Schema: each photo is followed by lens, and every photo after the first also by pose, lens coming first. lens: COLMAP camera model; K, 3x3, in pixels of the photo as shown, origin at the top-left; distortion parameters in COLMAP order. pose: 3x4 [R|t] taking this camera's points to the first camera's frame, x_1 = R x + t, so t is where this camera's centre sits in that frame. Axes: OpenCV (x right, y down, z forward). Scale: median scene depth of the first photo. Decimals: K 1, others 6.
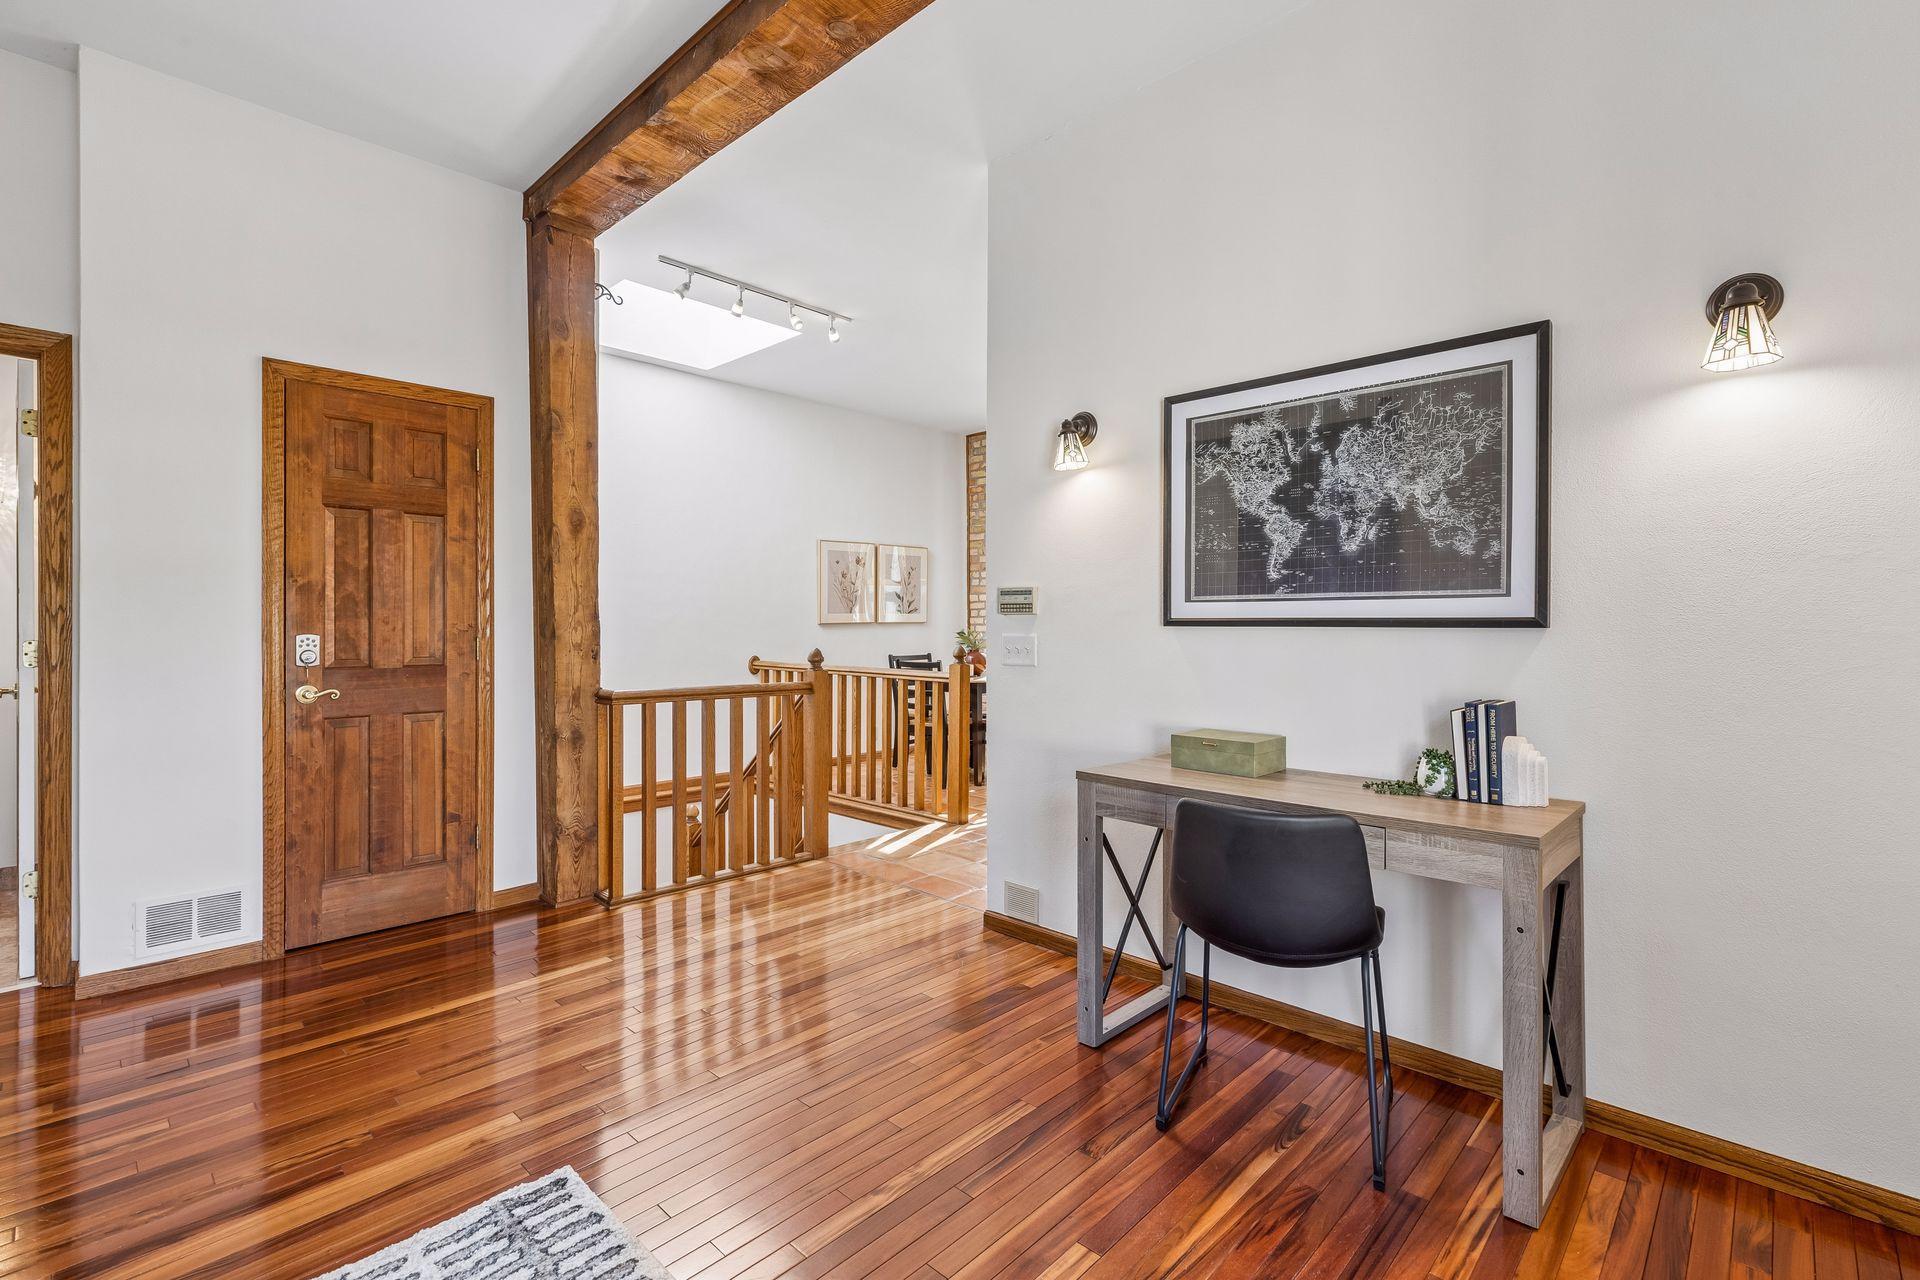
lens RADIAL K [[865.8, 0, 971.9], [0, 865.8, 629.5], [0, 0, 1]] dist [-0.002854, -0.000405]
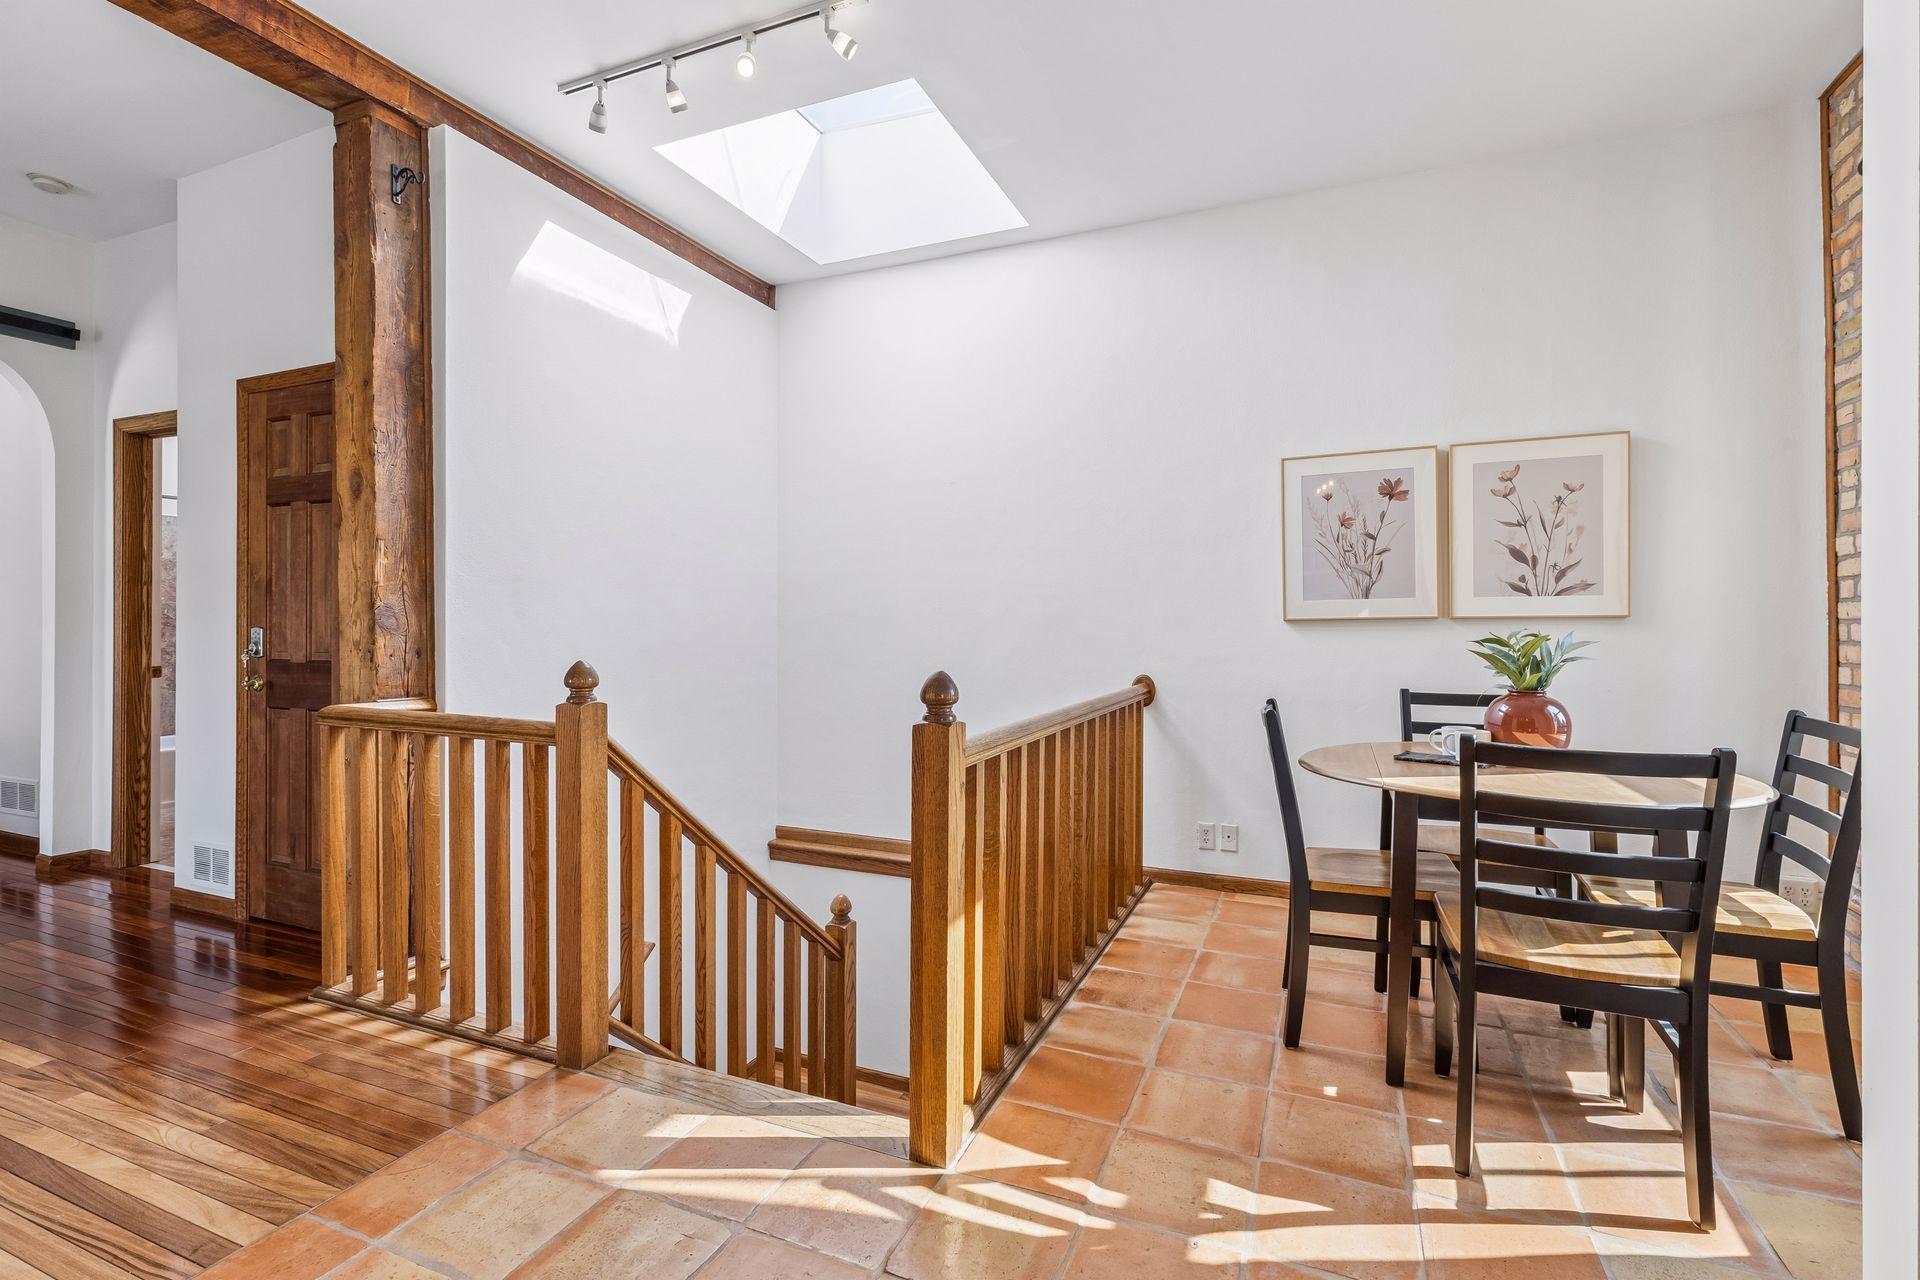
lens RADIAL K [[865.8, 0, 966.2], [0, 865.8, 629.0], [0, 0, 1]] dist [-0.002854, -0.000405]
pose [[0.351966, 0.003496, -0.936006, 0.407691], [-0.008654, 0.999962, 0.000480, -0.000724], [0.935973, 0.007931, 0.351983, 1.087017]]
